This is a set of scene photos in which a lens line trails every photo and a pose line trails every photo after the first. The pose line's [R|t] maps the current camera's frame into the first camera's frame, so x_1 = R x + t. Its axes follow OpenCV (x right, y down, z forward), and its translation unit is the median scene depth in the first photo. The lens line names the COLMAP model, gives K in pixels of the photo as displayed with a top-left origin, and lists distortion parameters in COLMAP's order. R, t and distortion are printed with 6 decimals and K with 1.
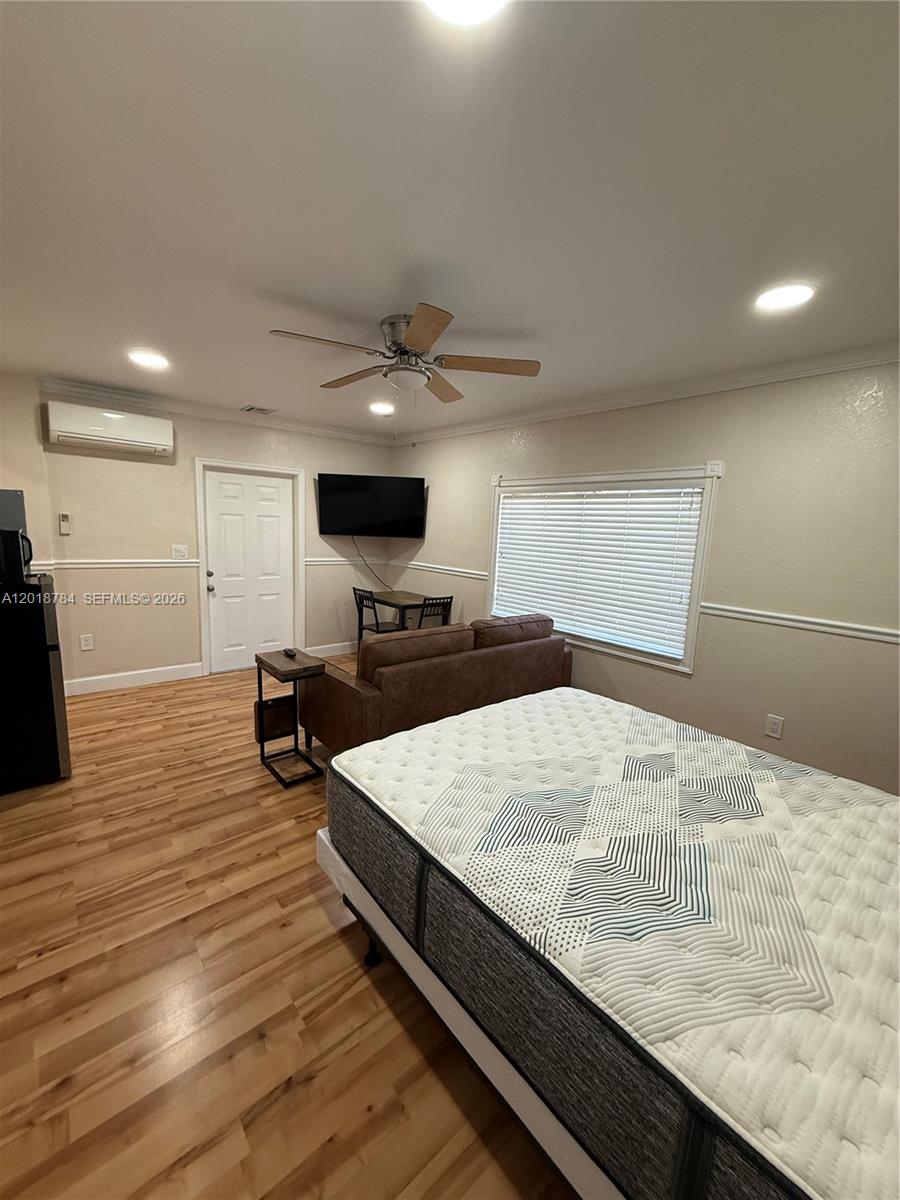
lens RADIAL K [[476.0, 0, 451.0], [0, 476.0, 601.2], [0, 0, 1]] dist [-0.001867, -0.000081]
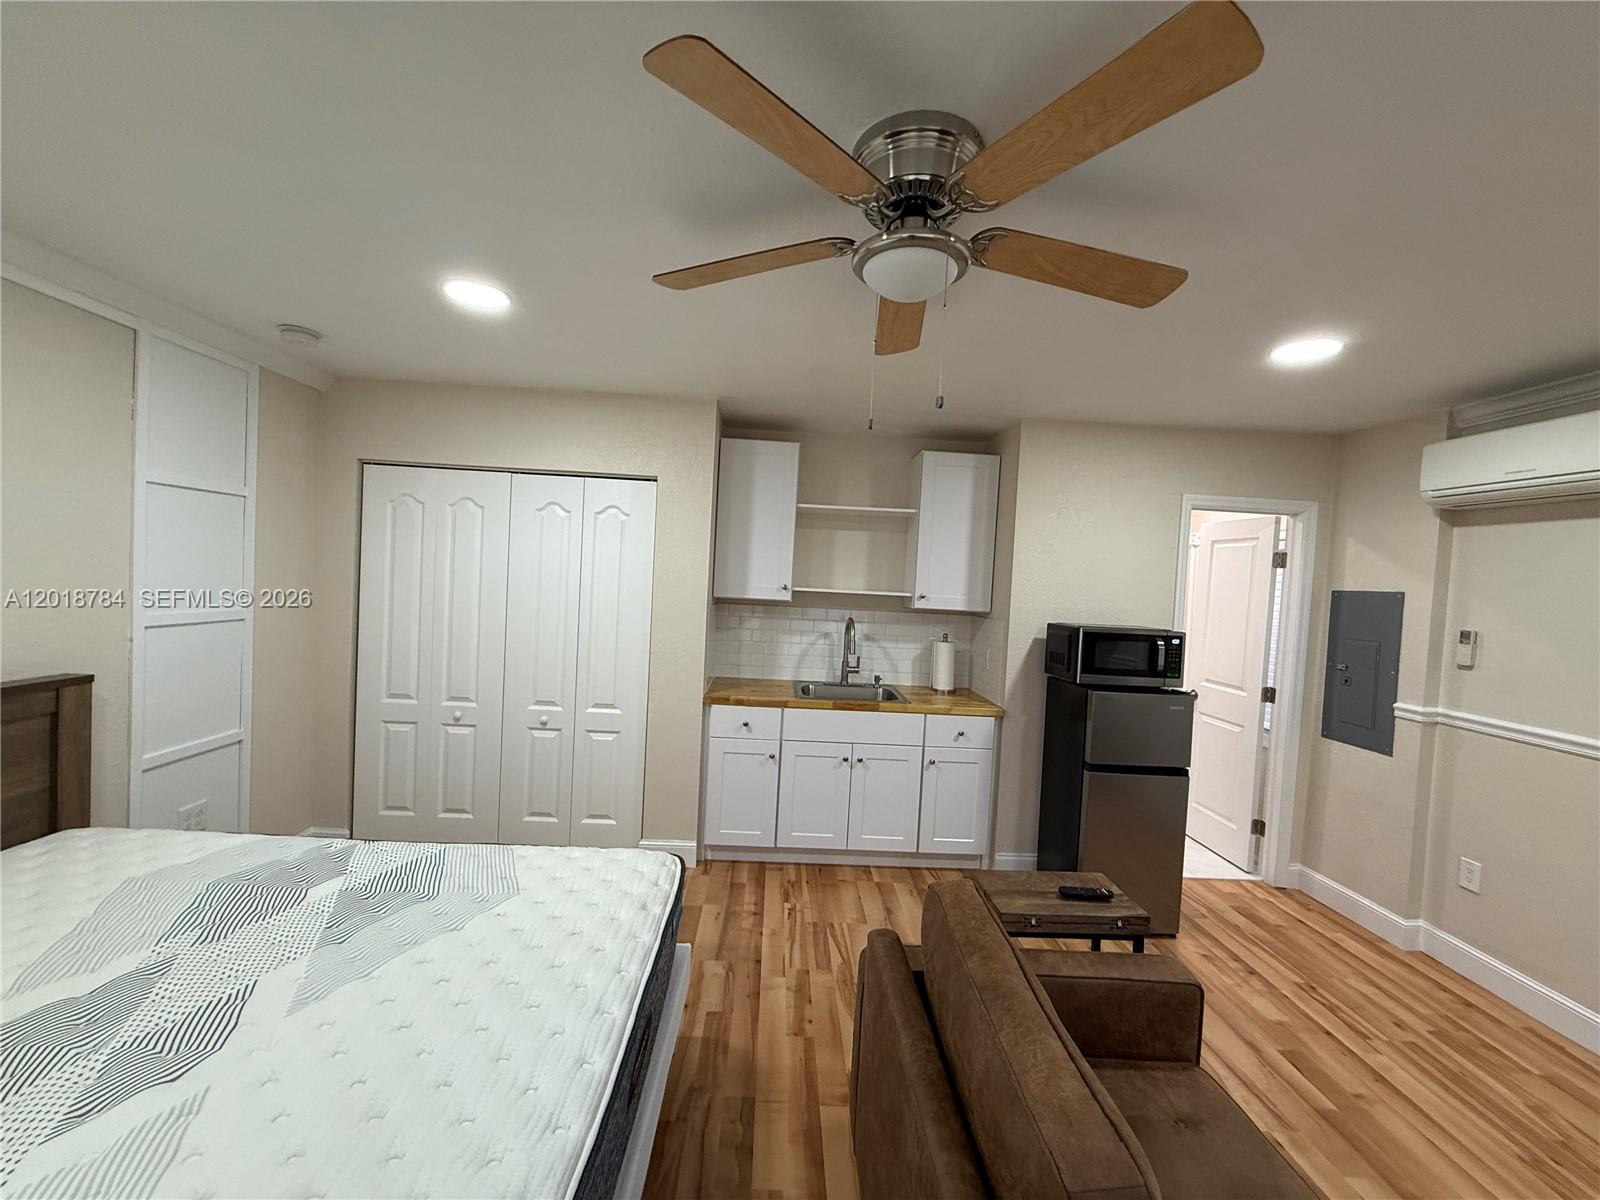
lens RADIAL K [[634.7, 0, 798.4], [0, 634.7, 599.5], [0, 0, 1]] dist [-0.001867, -0.000081]
pose [[-0.622993, -0.048084, -0.780748, 0.332052], [-0.198578, 0.975133, 0.098399, -0.175343], [0.756601, 0.216342, -0.617050, 1.092914]]
